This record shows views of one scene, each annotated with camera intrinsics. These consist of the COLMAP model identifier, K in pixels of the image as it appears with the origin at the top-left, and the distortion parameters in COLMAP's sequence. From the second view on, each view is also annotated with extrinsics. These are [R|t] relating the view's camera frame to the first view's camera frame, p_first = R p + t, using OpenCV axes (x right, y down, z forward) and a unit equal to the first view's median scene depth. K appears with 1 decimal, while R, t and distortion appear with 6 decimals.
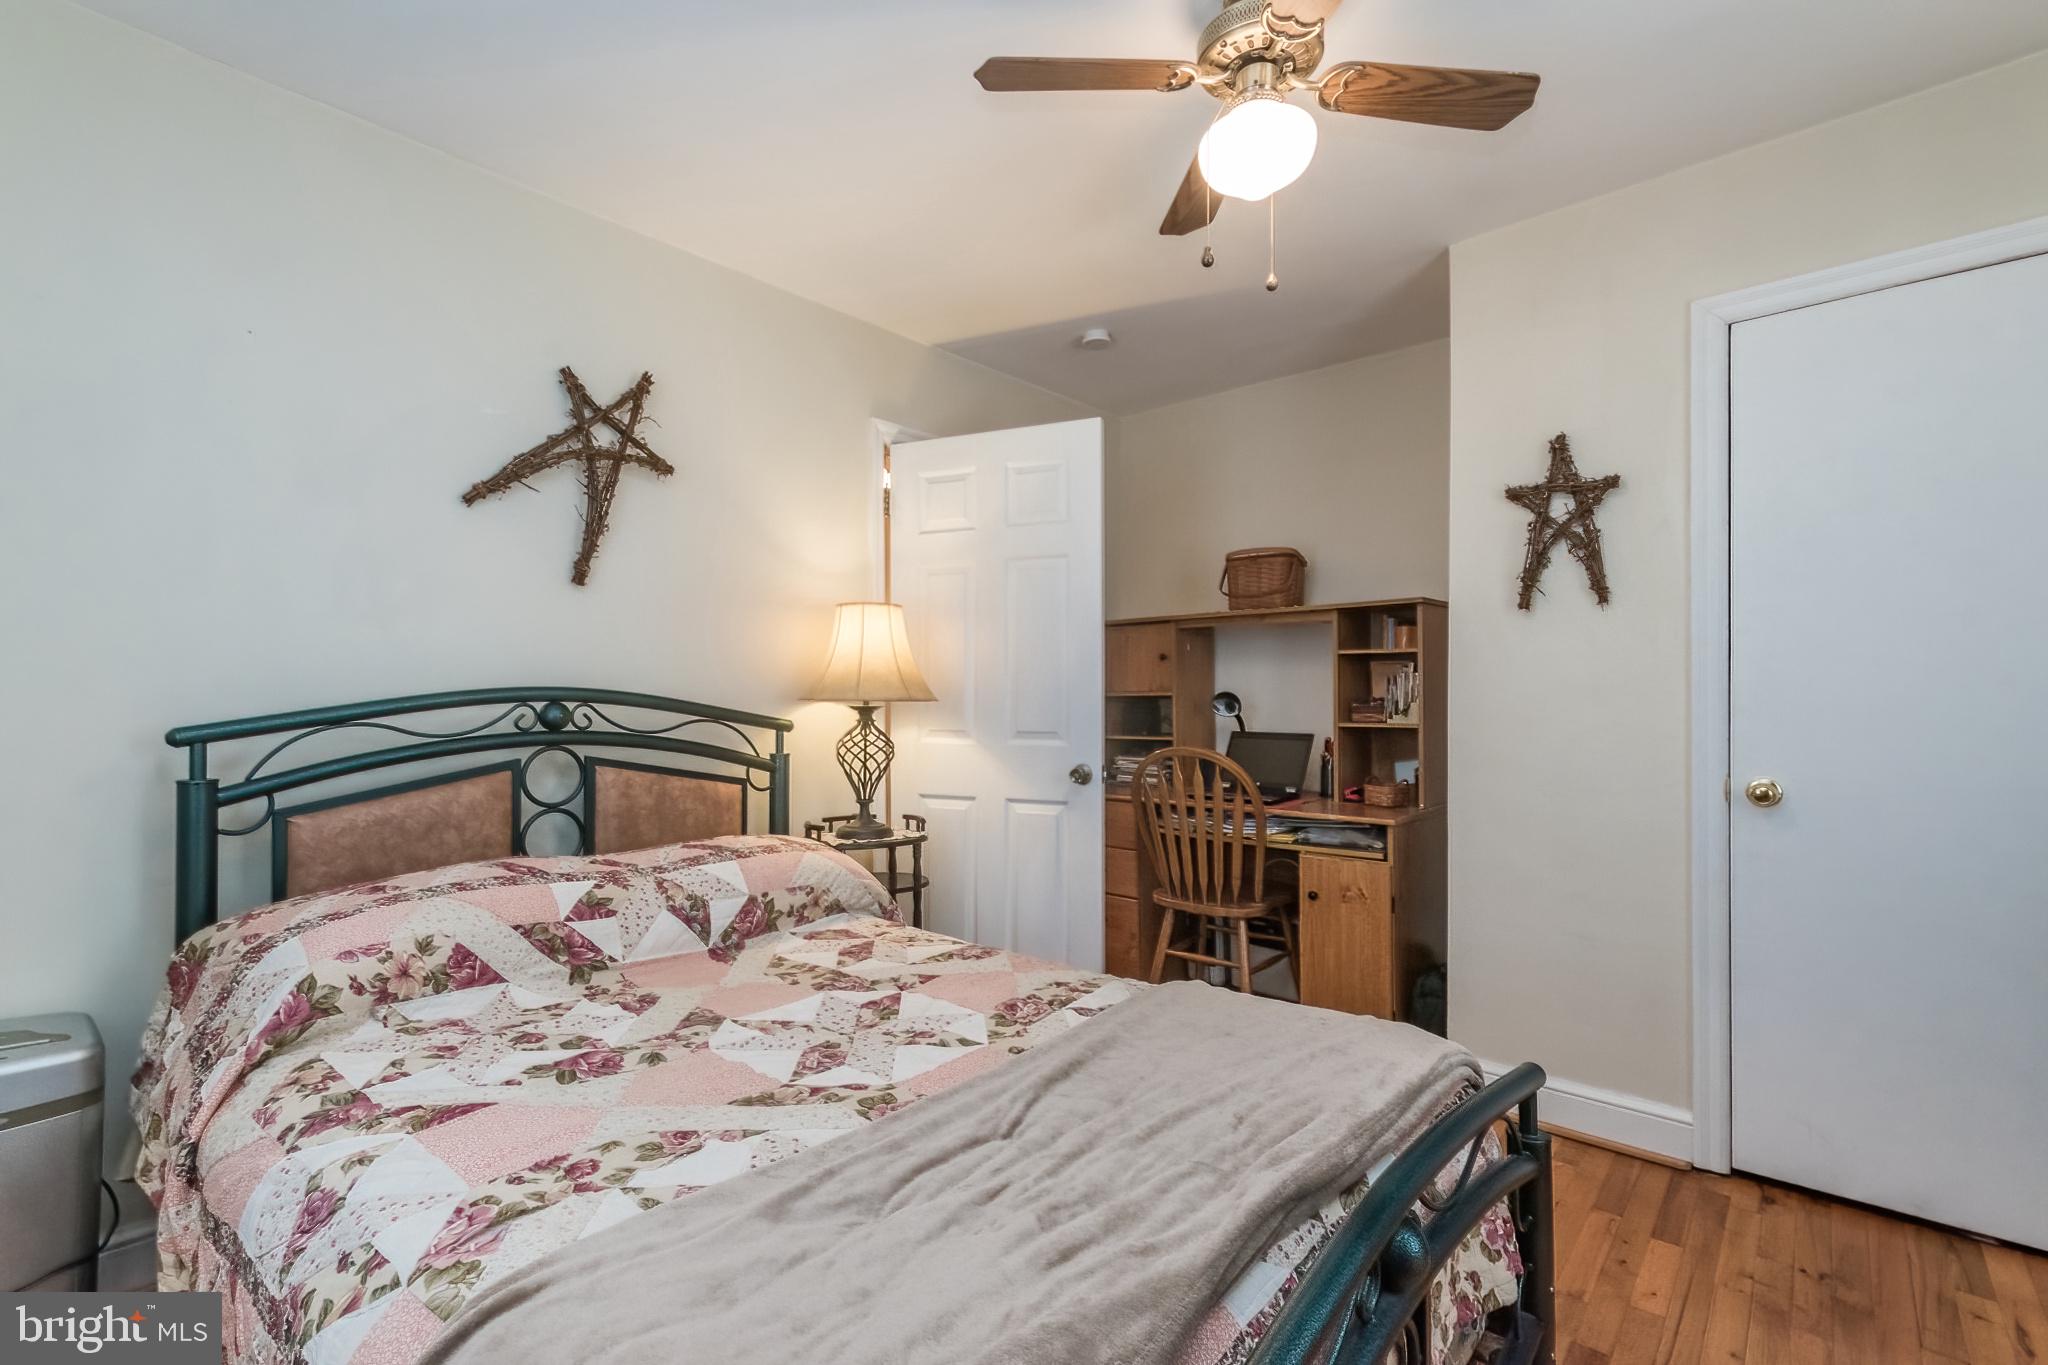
lens RADIAL K [[897.1, 0, 1024.0], [0, 897.1, 682.5], [0, 0, 1]] dist [0.000165, -0.000269]
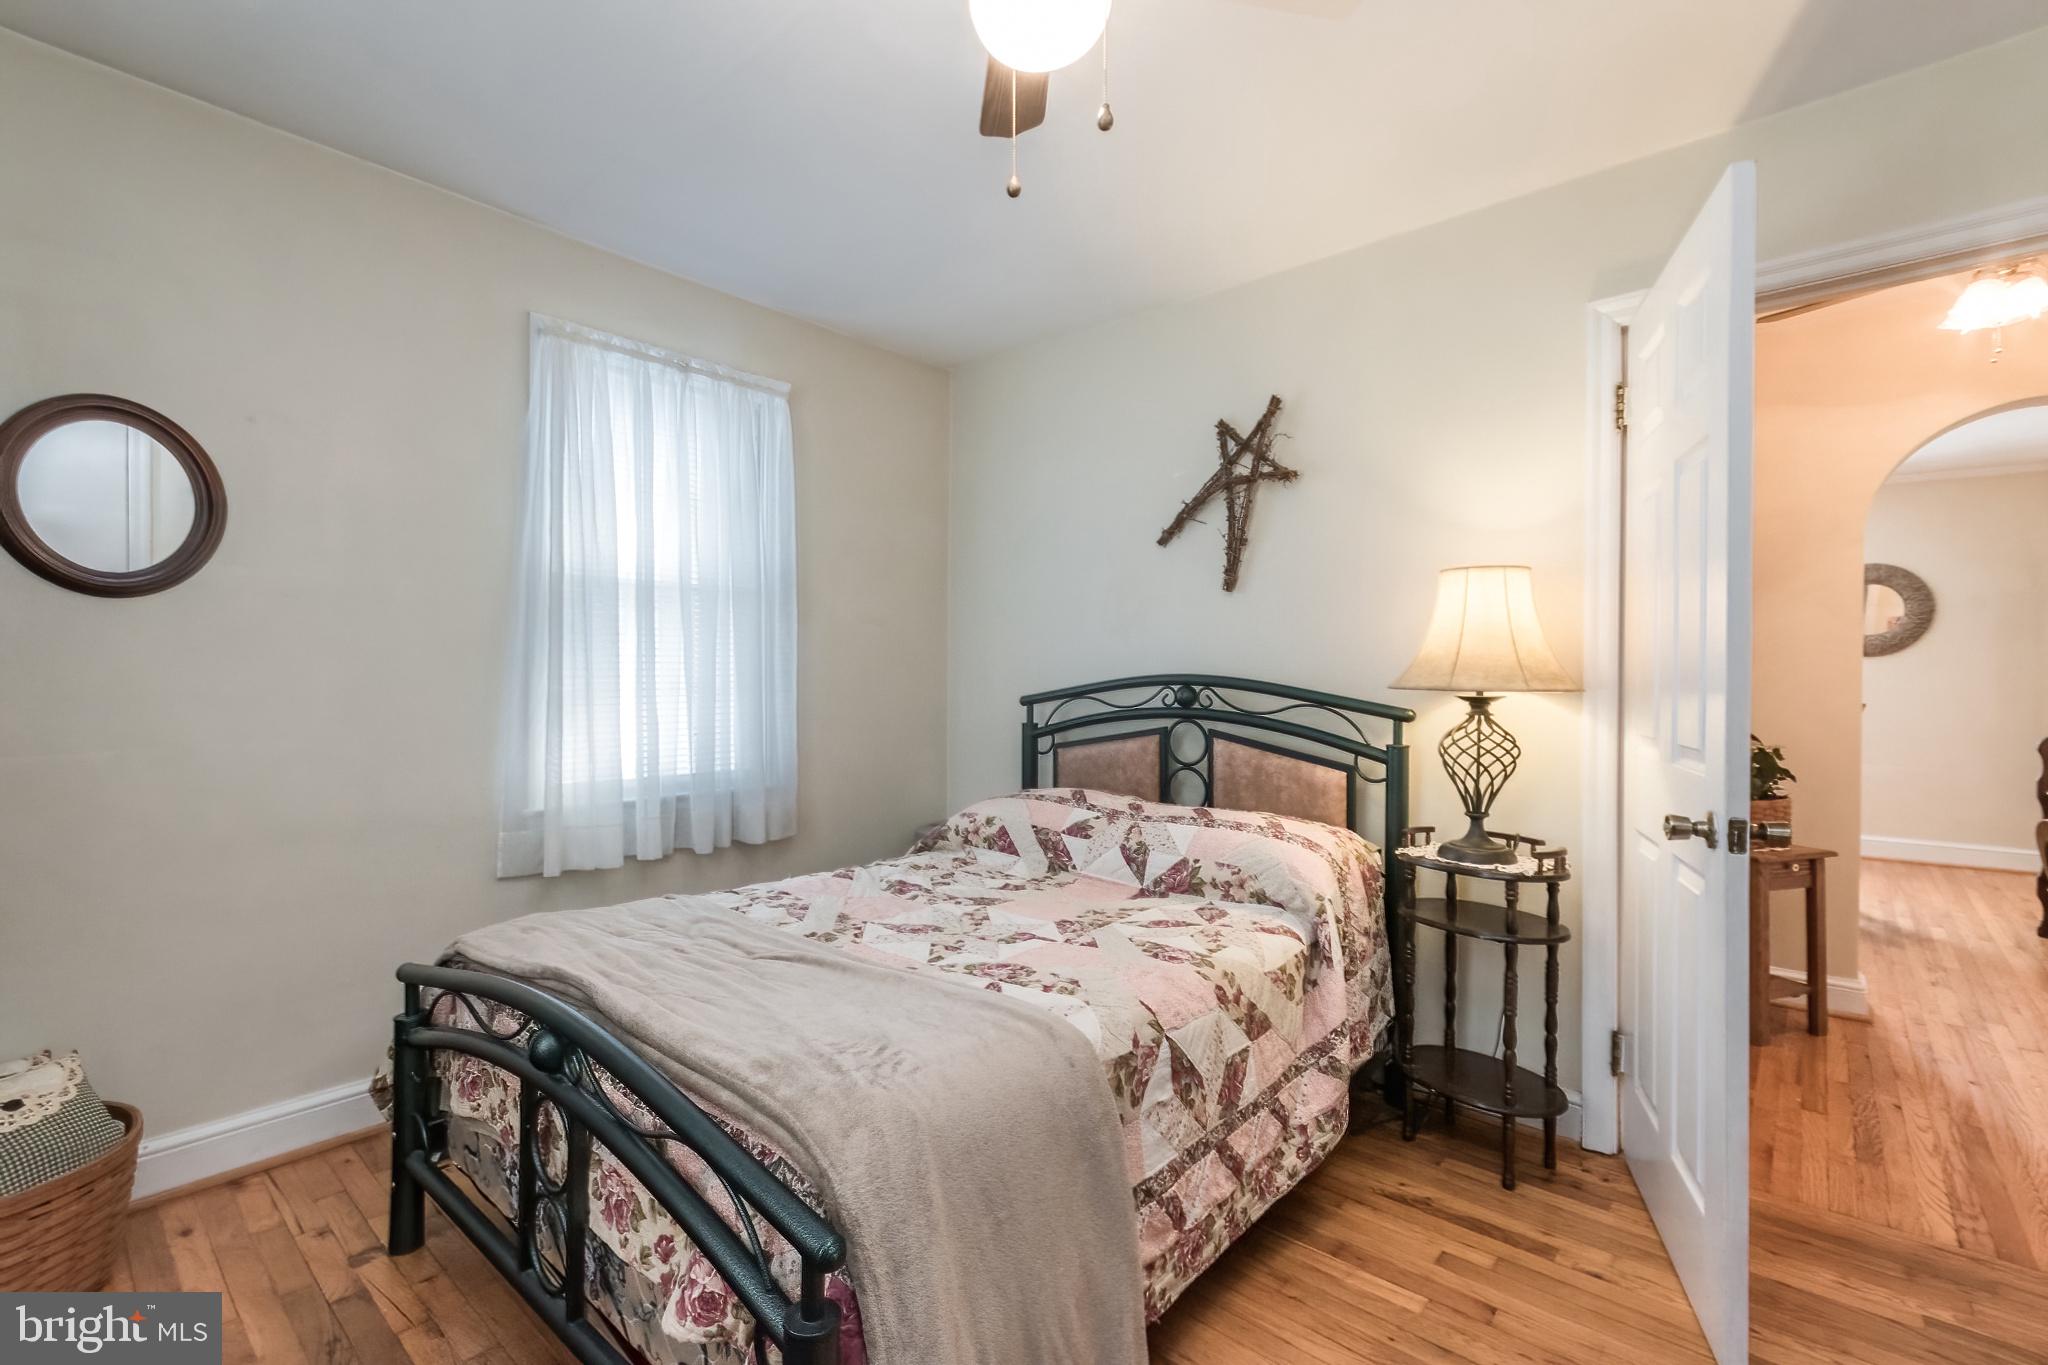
lens RADIAL K [[913.3, 0, 1024.0], [0, 913.3, 682.5], [0, 0, 1]] dist [-0.065739, -0.000101]
pose [[0.007012, 0.004919, -0.999963, 0.836335], [0.007575, 0.999959, 0.004972, 0.009140], [0.999947, -0.007609, 0.006974, 0.785828]]
